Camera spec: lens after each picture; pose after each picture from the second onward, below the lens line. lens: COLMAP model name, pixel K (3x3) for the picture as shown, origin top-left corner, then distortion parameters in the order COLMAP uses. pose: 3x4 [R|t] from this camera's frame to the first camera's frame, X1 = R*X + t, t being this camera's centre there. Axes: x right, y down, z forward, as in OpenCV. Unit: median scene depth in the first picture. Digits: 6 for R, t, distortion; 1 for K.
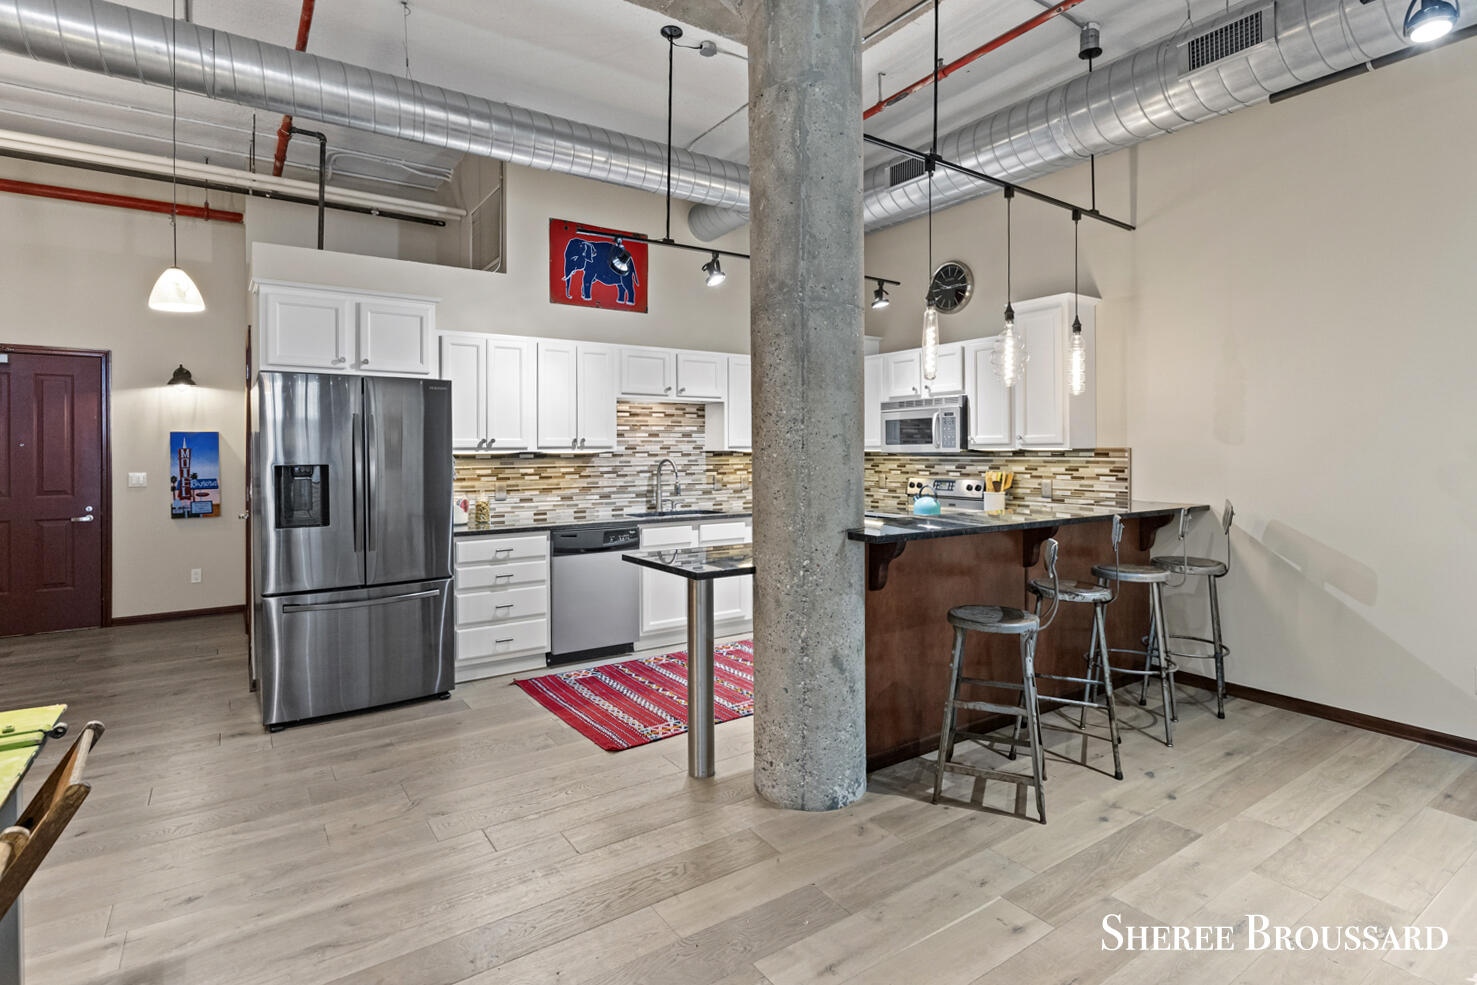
lens RADIAL K [[744.1, 0, 740.6], [0, 744.1, 452.8], [0, 0, 1]] dist [-0.004602, 0.004353]
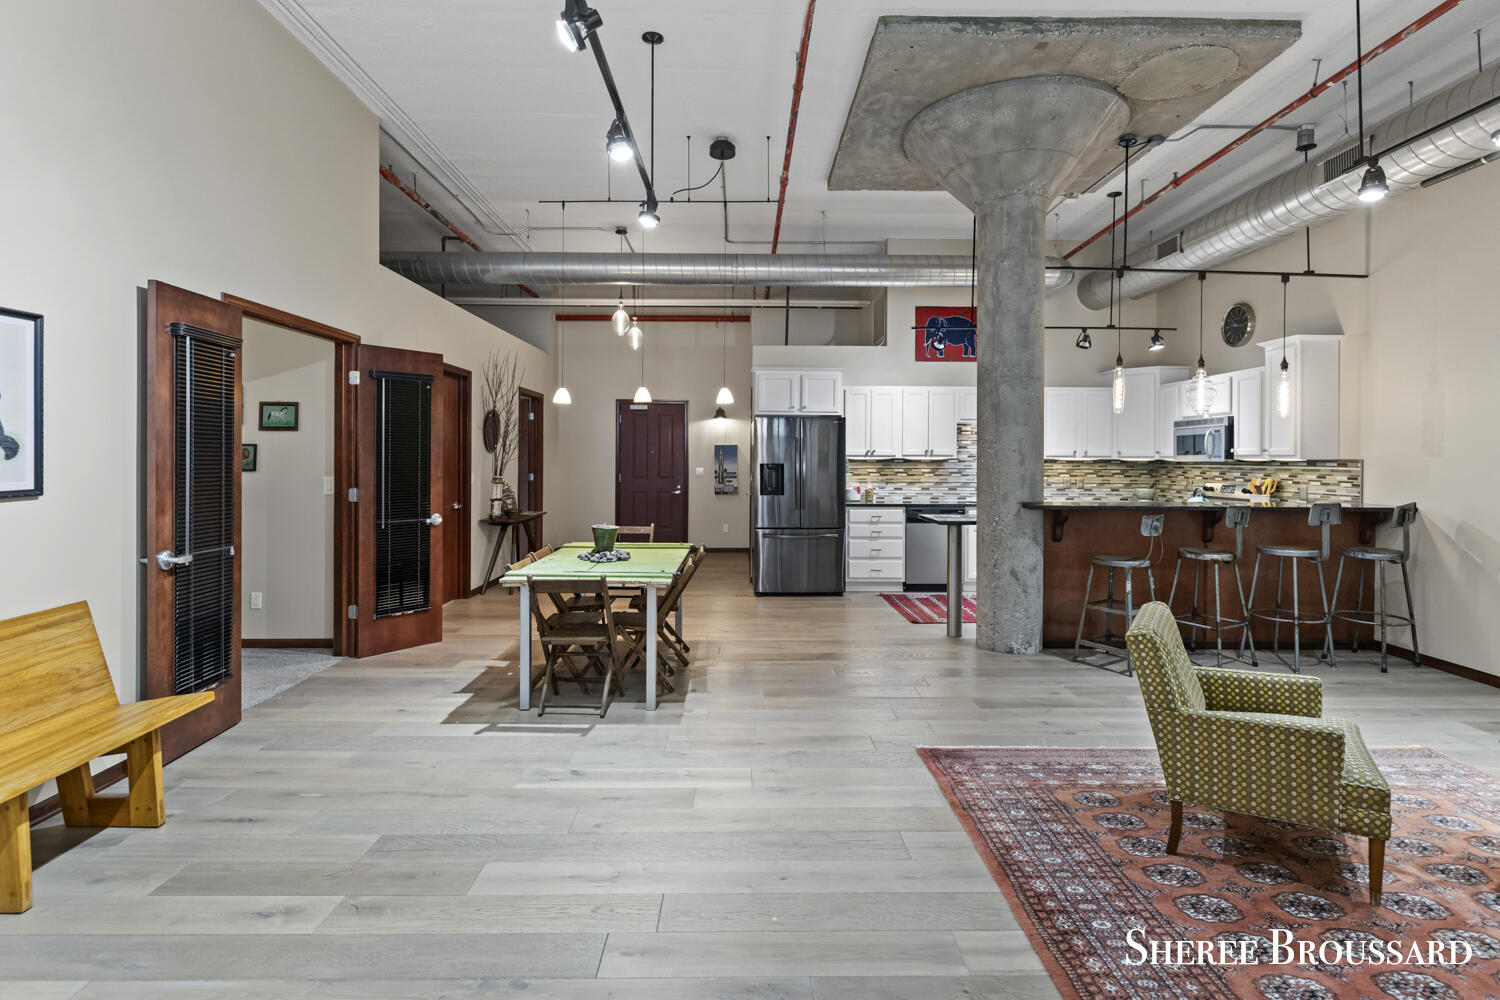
lens RADIAL K [[745.9, 0, 747.8], [0, 745.9, 462.0], [0, 0, 1]] dist [-0.003276, 0.003021]
pose [[0.827580, 0.012322, -0.561213, 0.372575], [-0.010778, 0.999924, 0.006062, 0.000835], [0.561245, 0.001032, 0.827649, -0.538792]]
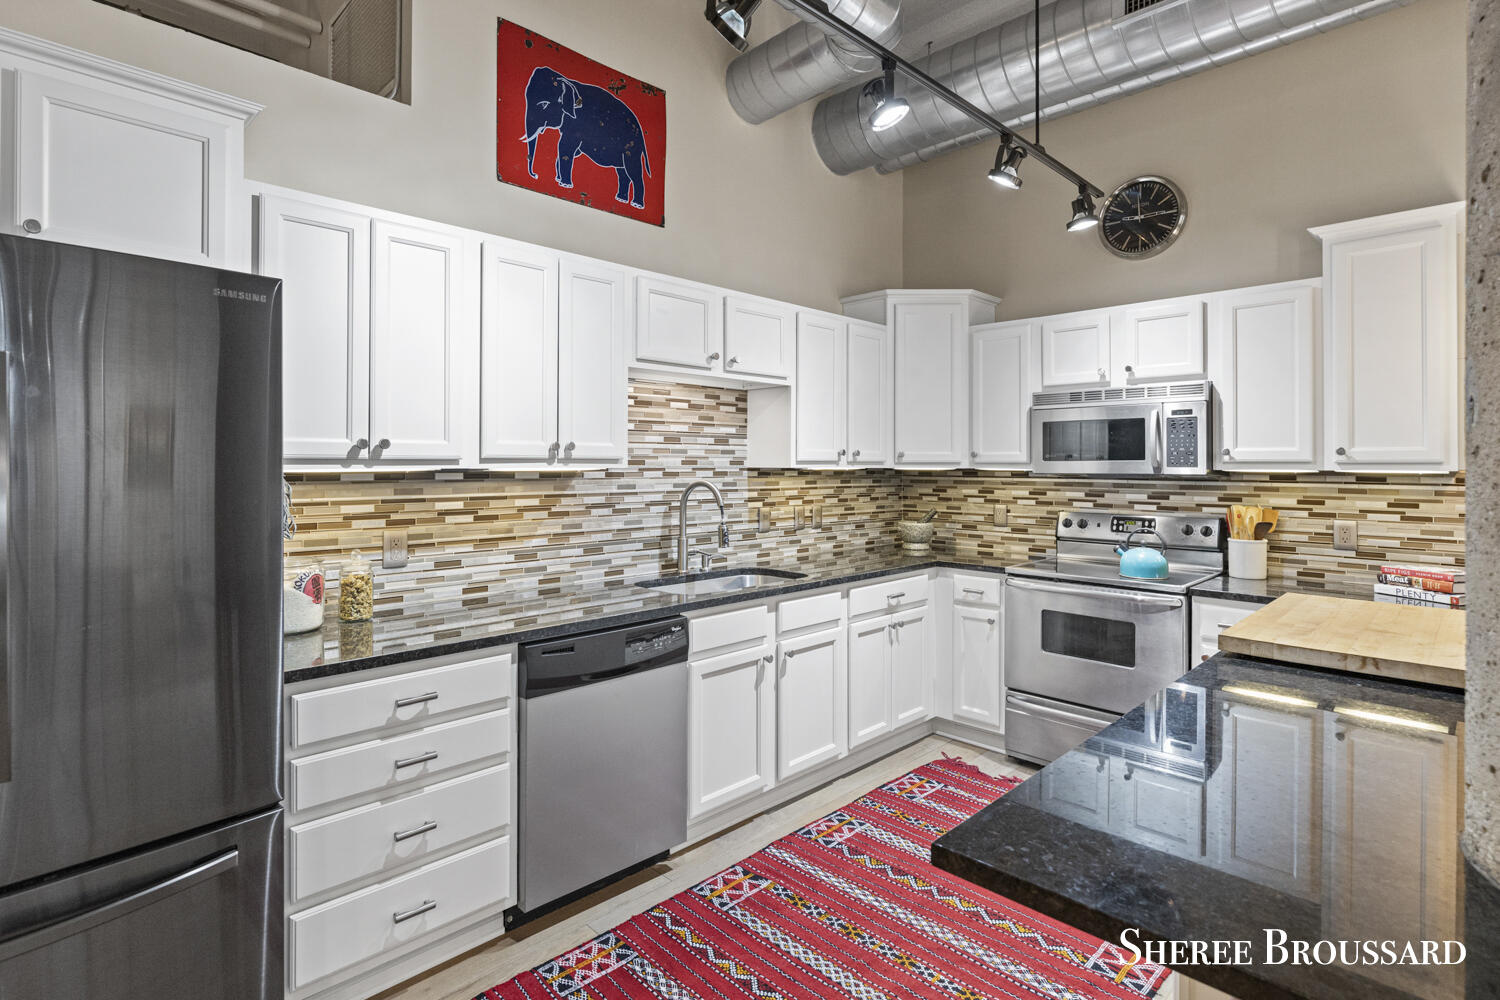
lens RADIAL K [[745.9, 0, 760.9], [0, 745.9, 464.0], [0, 0, 1]] dist [-0.003276, 0.003021]
pose [[0.981458, 0.009369, 0.191446, -0.199937], [-0.008962, 0.999955, -0.002991, -0.004846], [-0.191465, 0.001219, 0.981499, 0.524619]]
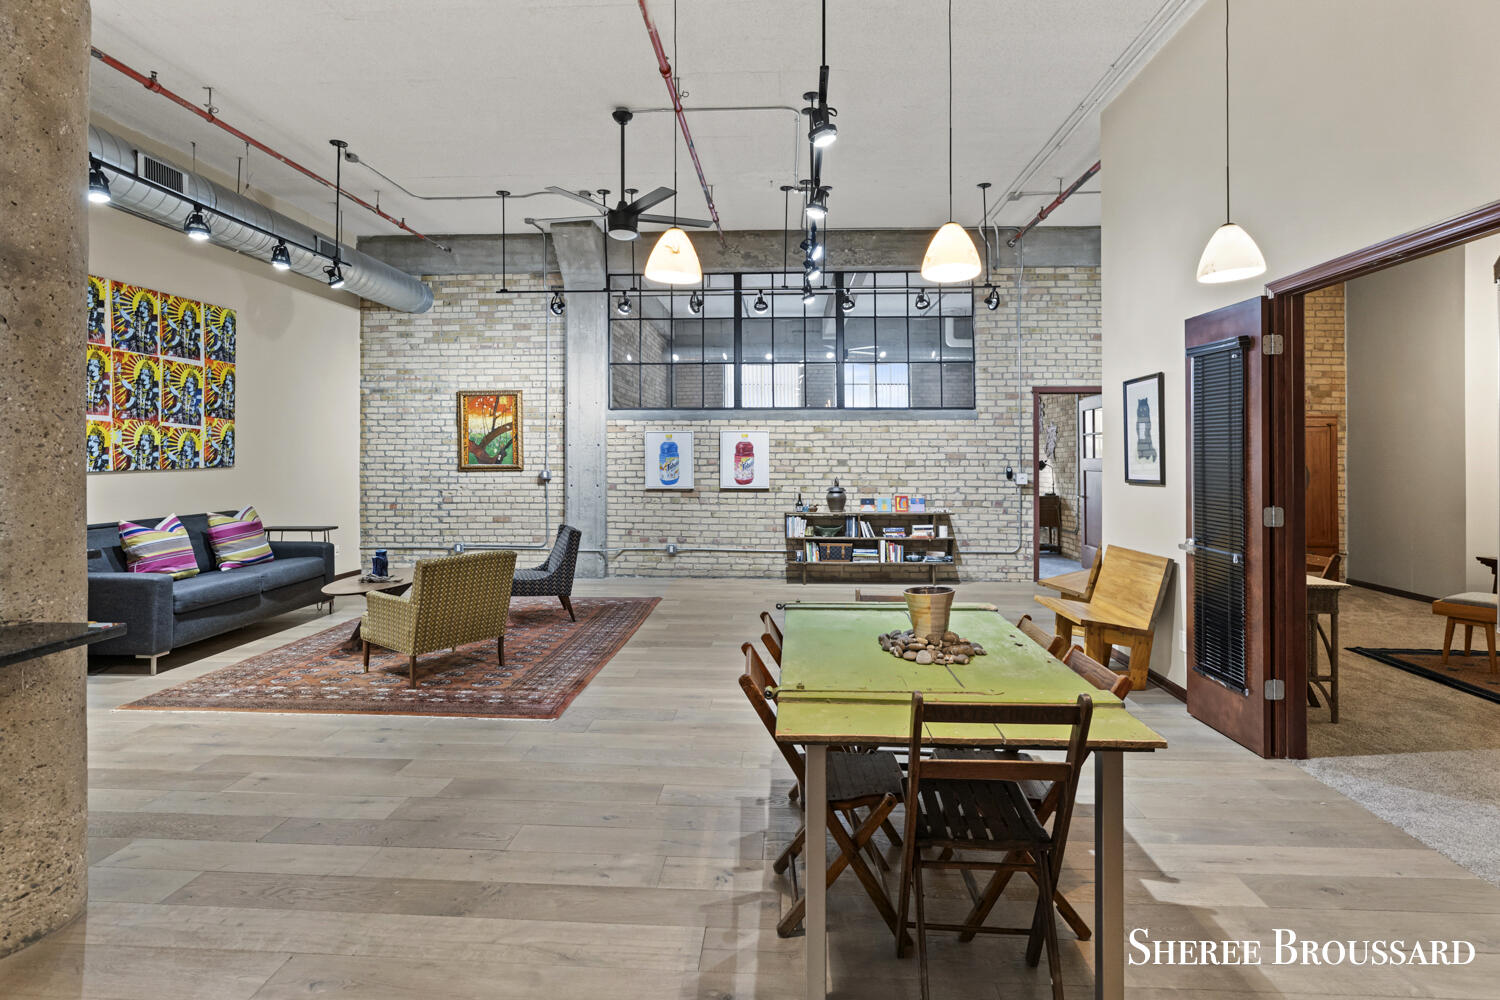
lens RADIAL K [[755.7, 0, 755.2], [0, 755.7, 452.6], [0, 0, 1]] dist [-0.004602, 0.004353]
pose [[-0.797039, 0.005149, 0.603906, -0.609756], [0.003722, 0.999987, -0.003612, -0.001733], [-0.603916, -0.000631, -0.797048, 0.738053]]
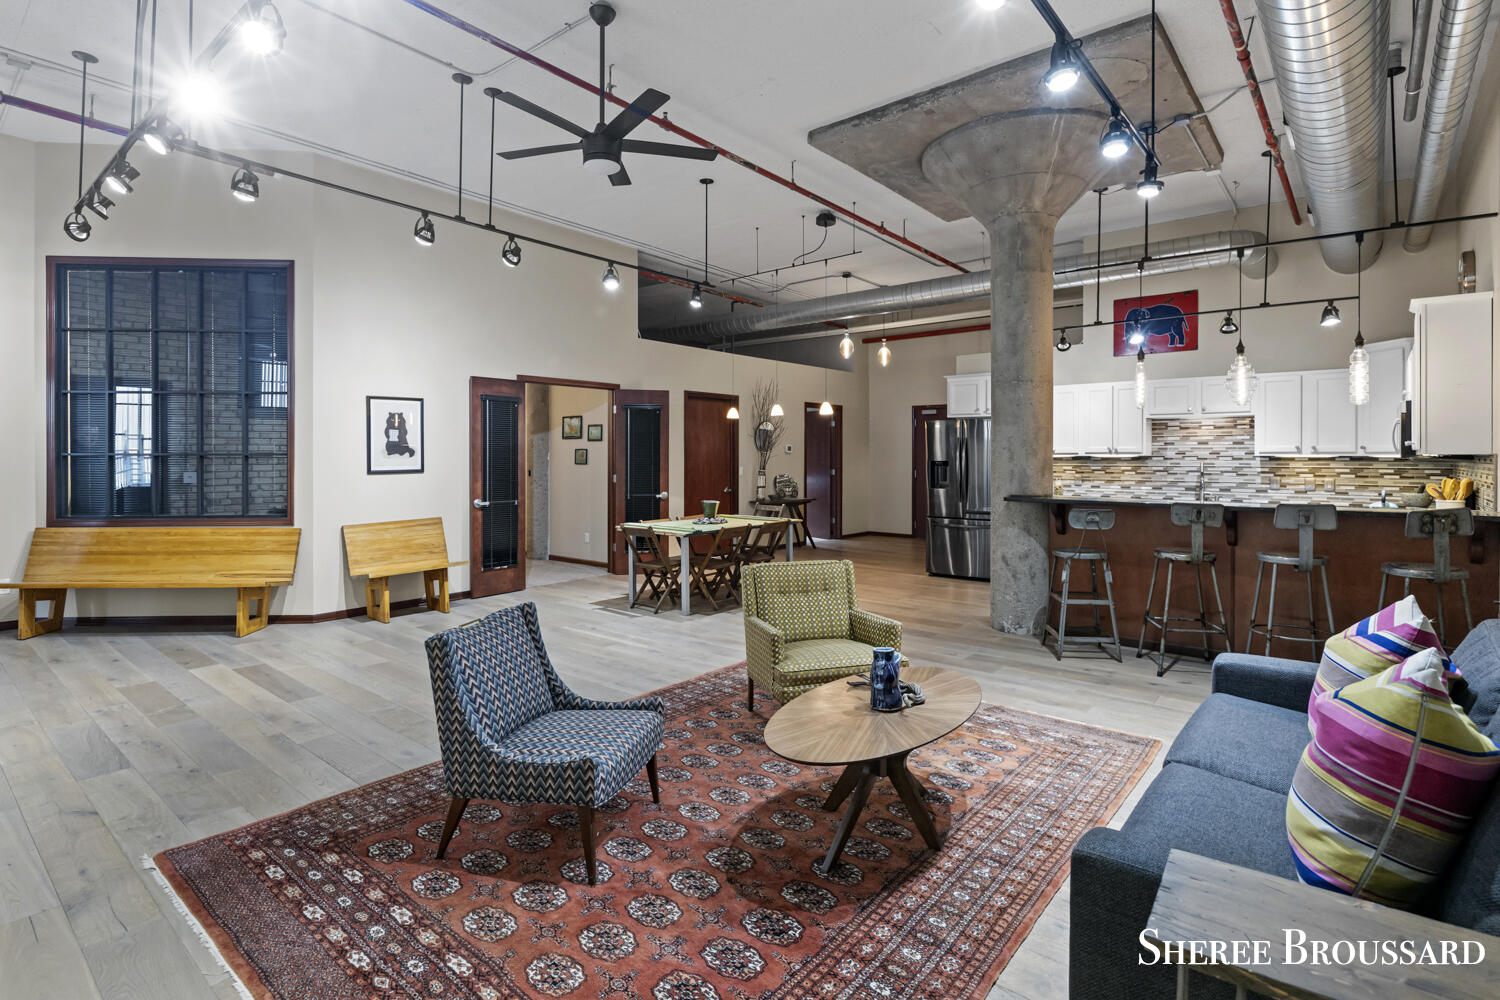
lens RADIAL K [[745.9, 0, 739.8], [0, 745.9, 457.8], [0, 0, 1]] dist [-0.003276, 0.003021]
pose [[0.257078, 0.007885, -0.966359, 1.152251], [-0.005665, 0.999962, 0.006652, -0.003139], [0.966374, 0.003764, 0.257113, -0.131460]]
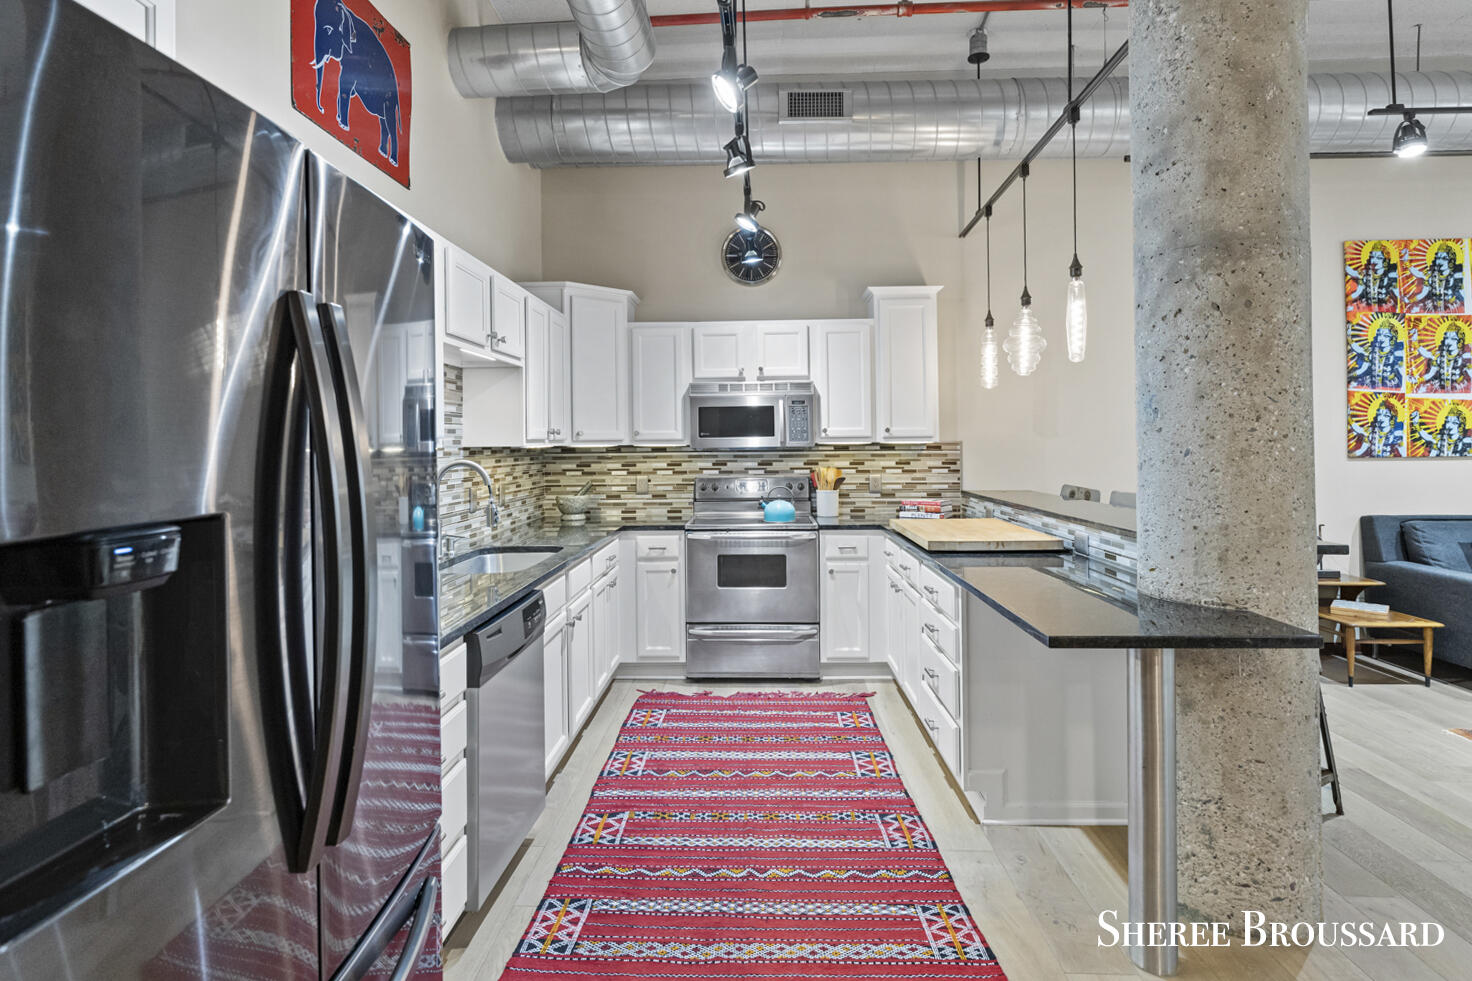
lens RADIAL K [[741.6, 0, 736.3], [0, 741.6, 439.2], [0, 0, 1]] dist [-0.004602, 0.004353]
pose [[0.592667, 0.002985, 0.805442, -0.516414], [0.007723, 0.999926, -0.009389, -0.001988], [-0.805411, 0.011785, 0.592600, 0.618763]]
